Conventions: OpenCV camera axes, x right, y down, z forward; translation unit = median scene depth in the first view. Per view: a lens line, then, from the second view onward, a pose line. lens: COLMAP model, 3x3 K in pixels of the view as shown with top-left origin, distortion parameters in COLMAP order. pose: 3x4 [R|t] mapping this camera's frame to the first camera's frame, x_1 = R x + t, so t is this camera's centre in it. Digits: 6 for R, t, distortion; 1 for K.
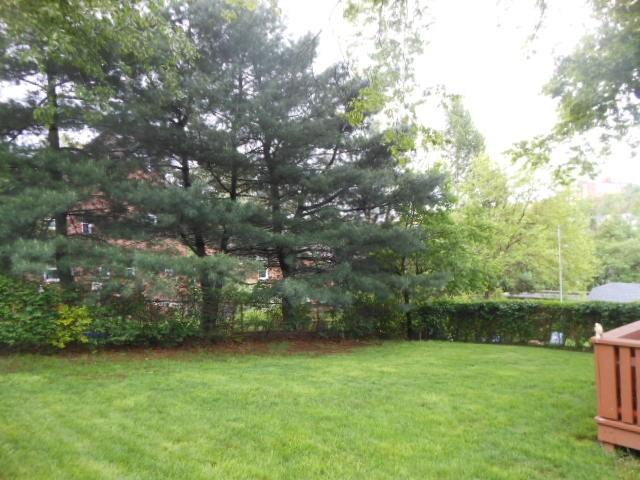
lens RADIAL K [[476.3, 0, 319.7], [0, 476.3, 240.7], [0, 0, 1]] dist [0.033463, 0.006888]
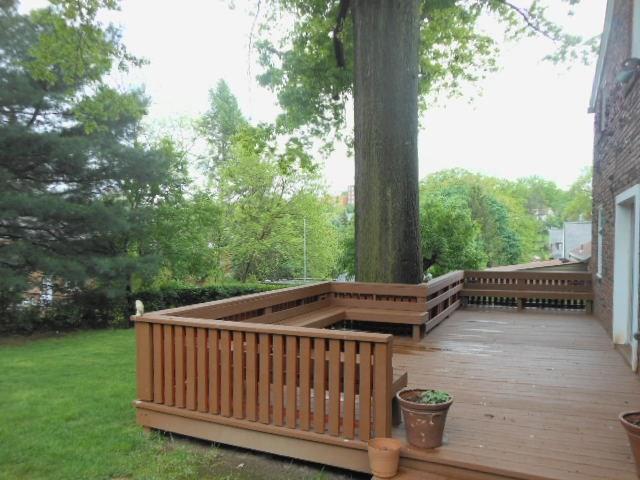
lens RADIAL K [[476.3, 0, 322.7], [0, 476.3, 241.4], [0, 0, 1]] dist [0.033463, 0.006888]
pose [[0.921765, 0.032509, 0.386384, 0.186918], [-0.041448, 0.999031, 0.014825, 0.010678], [-0.385528, -0.029680, 0.922219, 0.006837]]
